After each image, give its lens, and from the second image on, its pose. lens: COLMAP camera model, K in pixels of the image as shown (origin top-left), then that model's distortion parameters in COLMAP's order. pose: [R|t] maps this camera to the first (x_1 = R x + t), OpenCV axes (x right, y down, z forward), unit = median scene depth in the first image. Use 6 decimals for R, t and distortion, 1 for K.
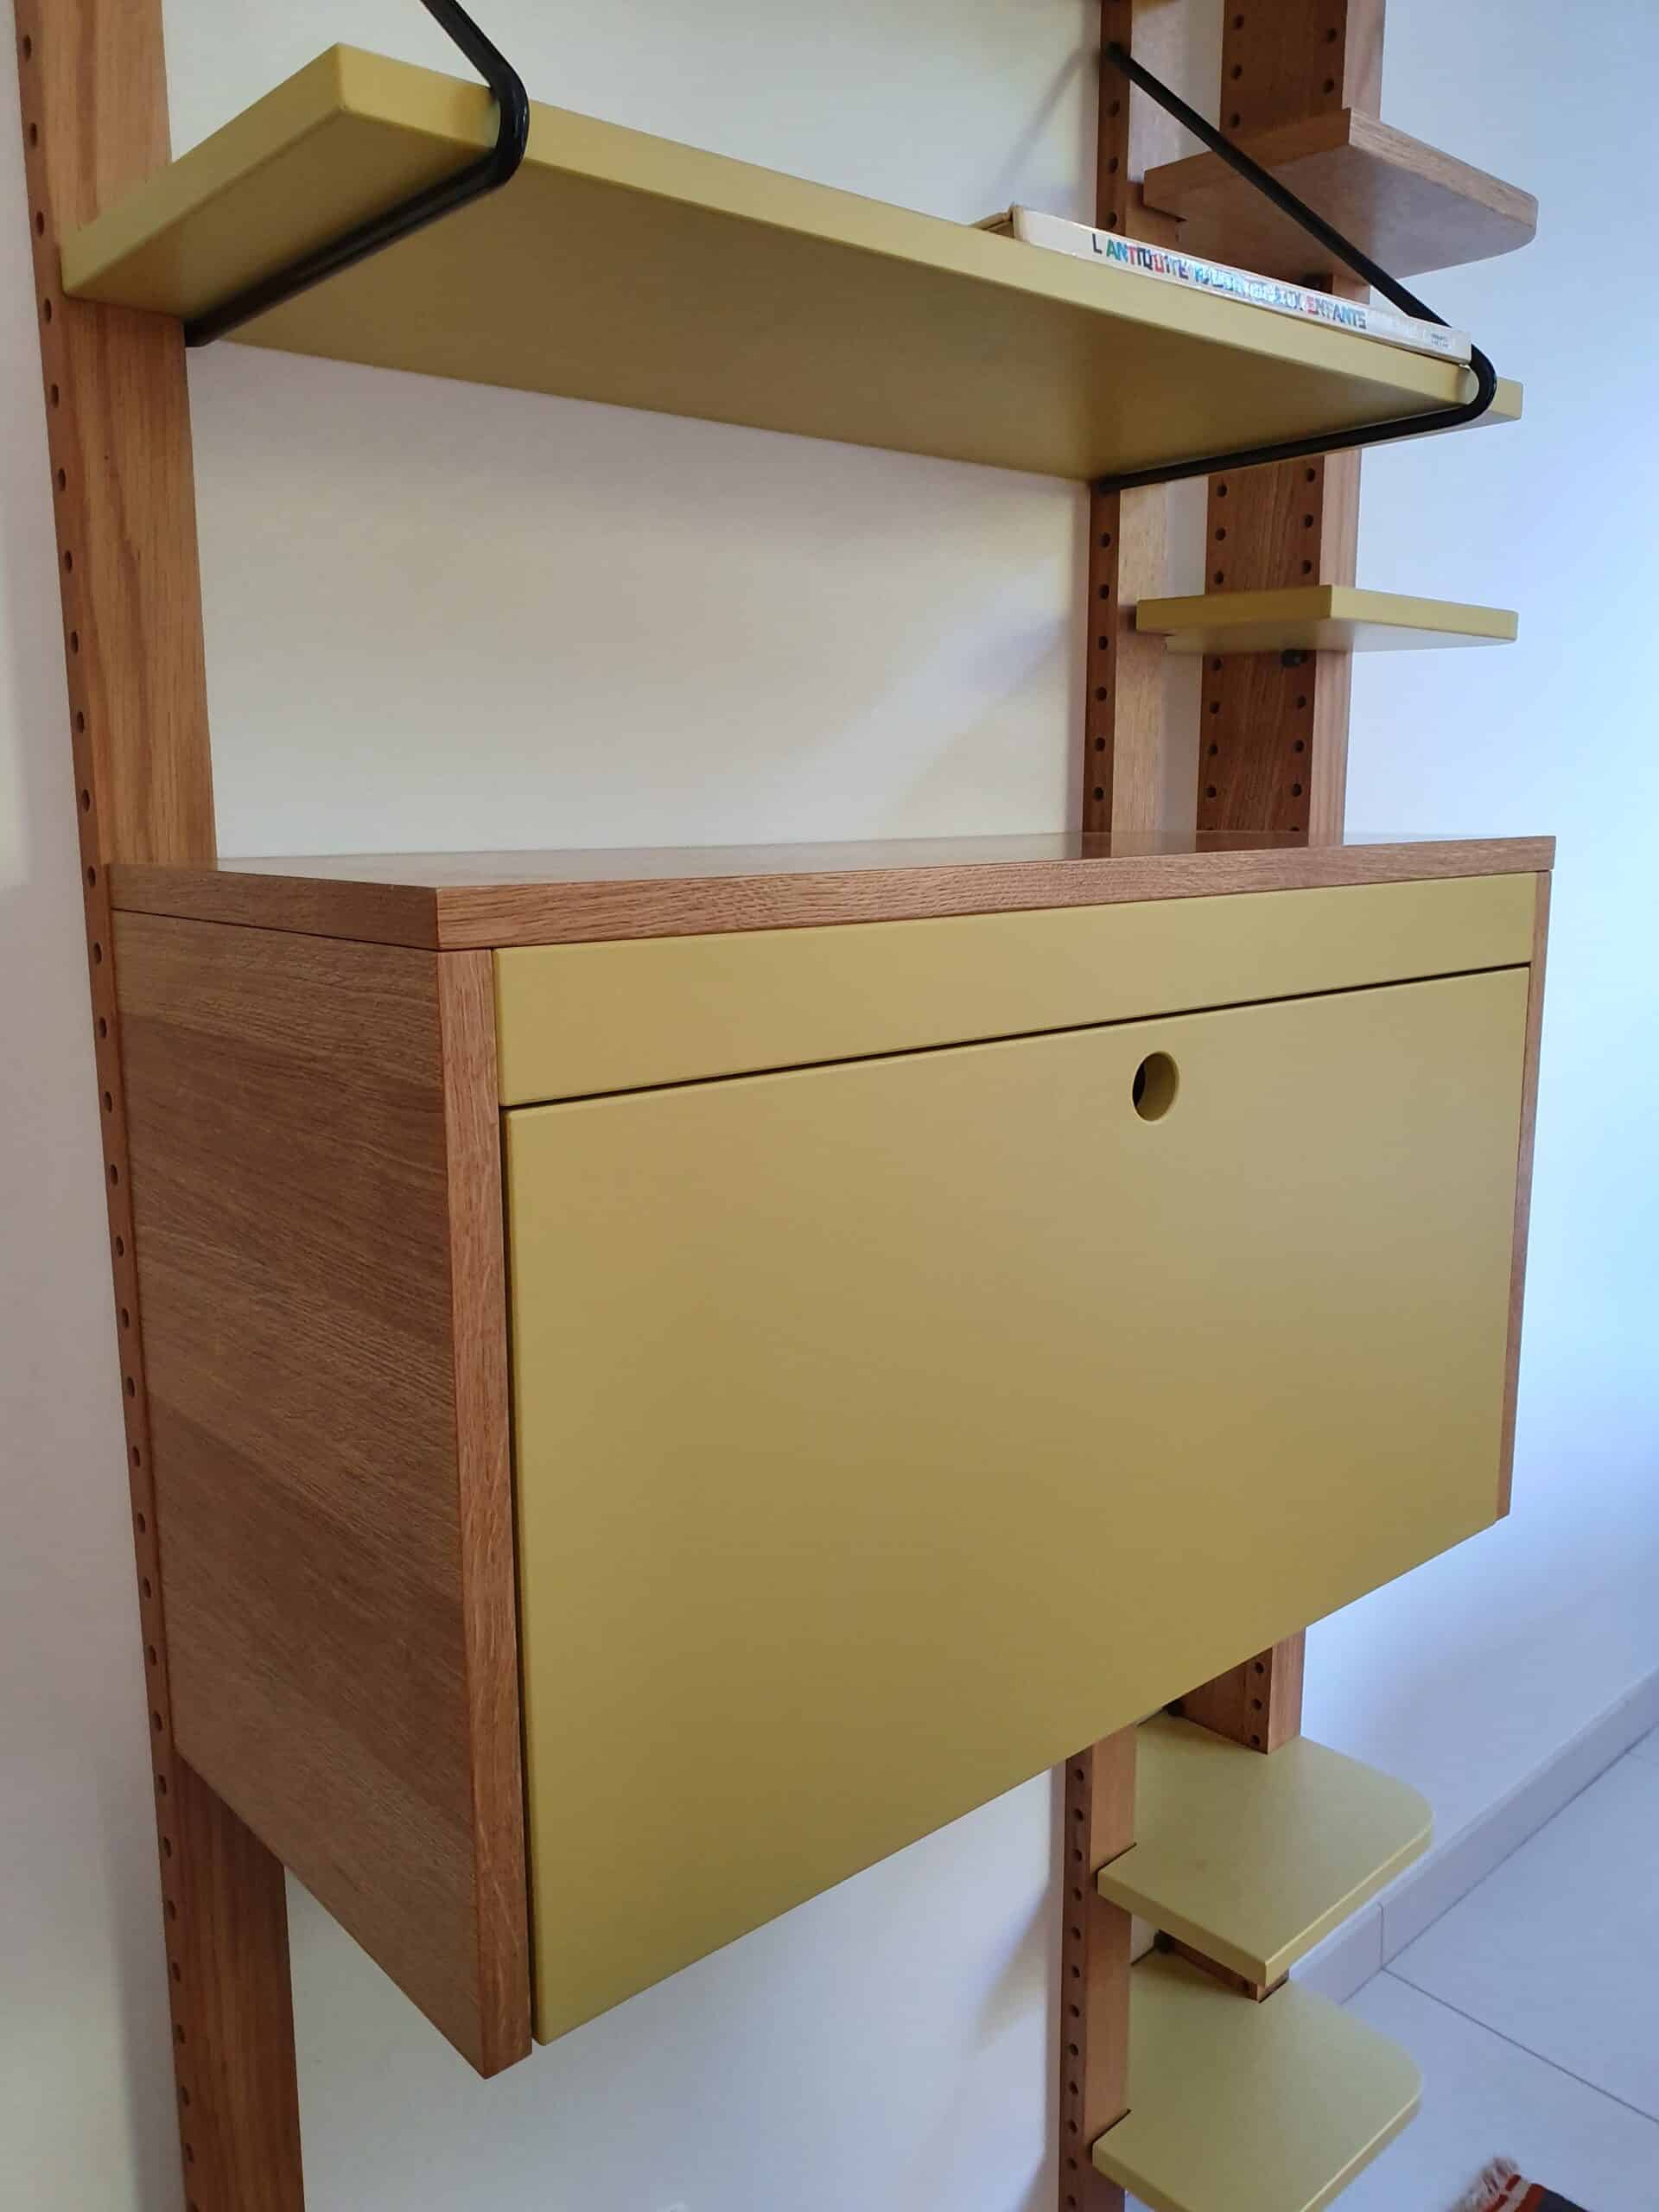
lens RADIAL K [[1690.6, 0, 782.5], [0, 1690.6, 1053.1], [0, 0, 1]] dist [0.019210, -0.026422]
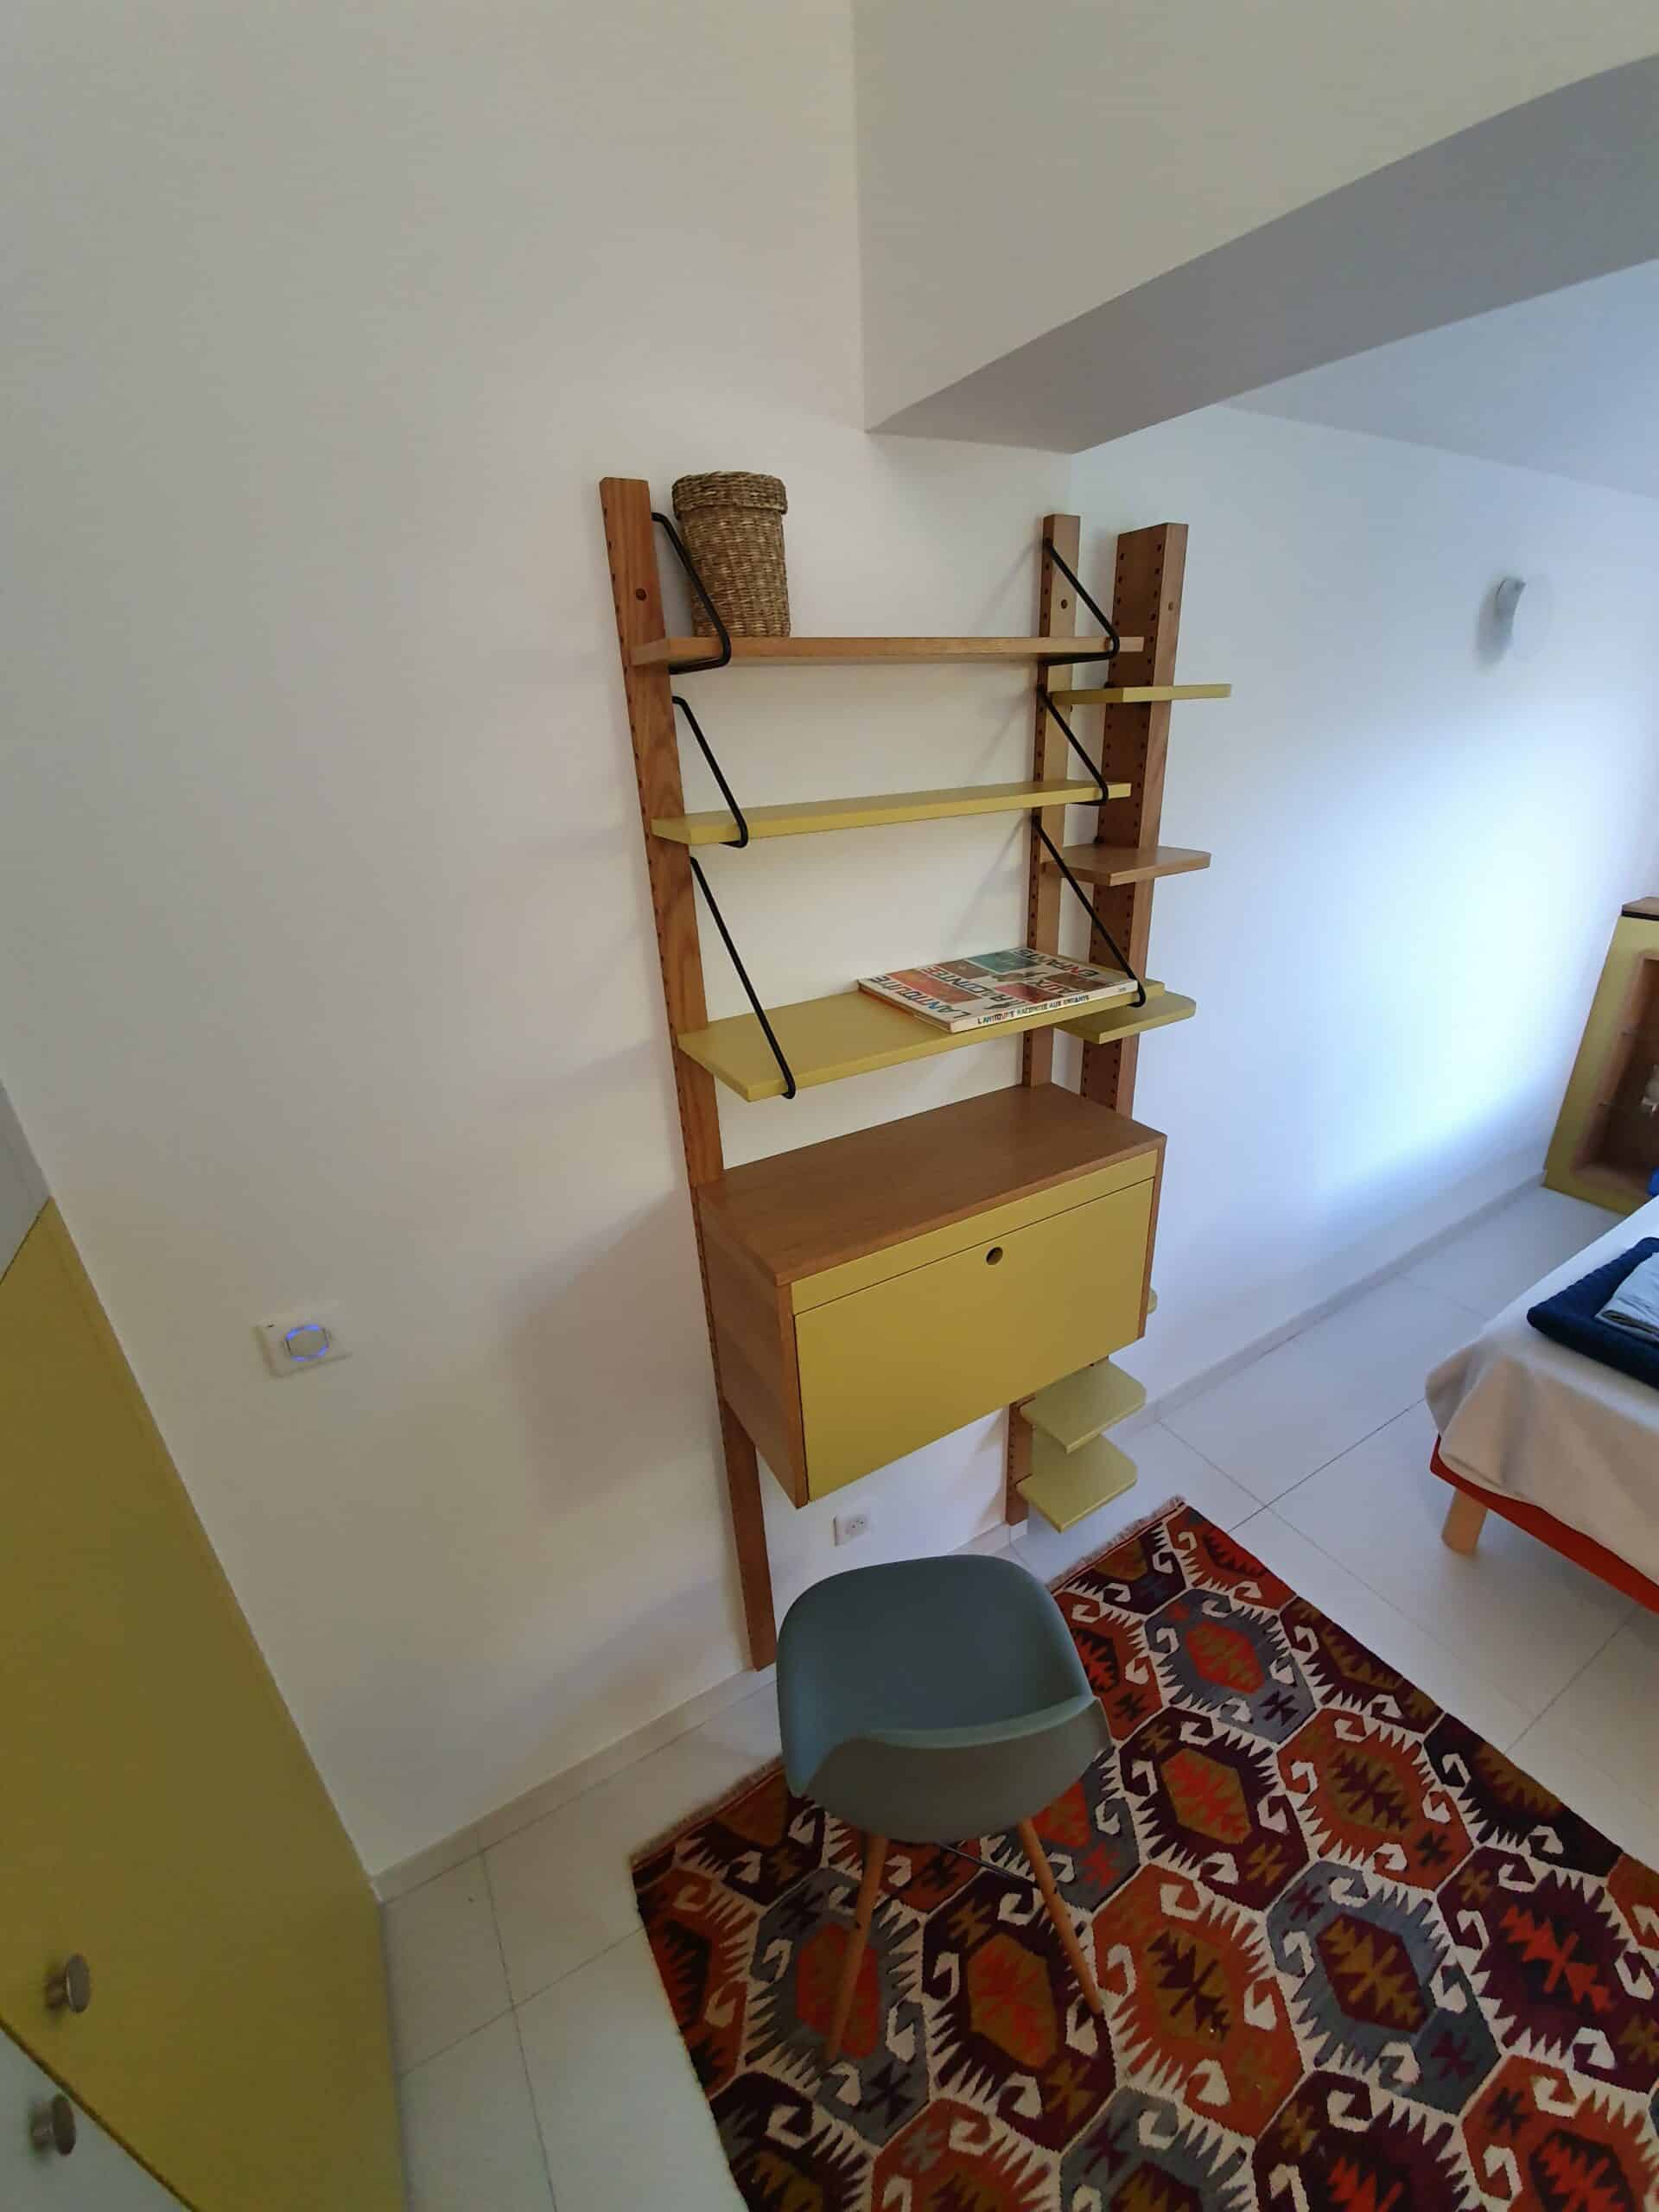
lens RADIAL K [[889.7, 0, 835.6], [0, 889.7, 1067.7], [0, 0, 1]] dist [-0.013723, -0.006739]
pose [[0.983403, 0.033528, -0.178310, 0.165888], [0.009188, 0.972314, 0.233497, -0.595433], [0.181202, -0.231260, 0.955869, -0.519770]]
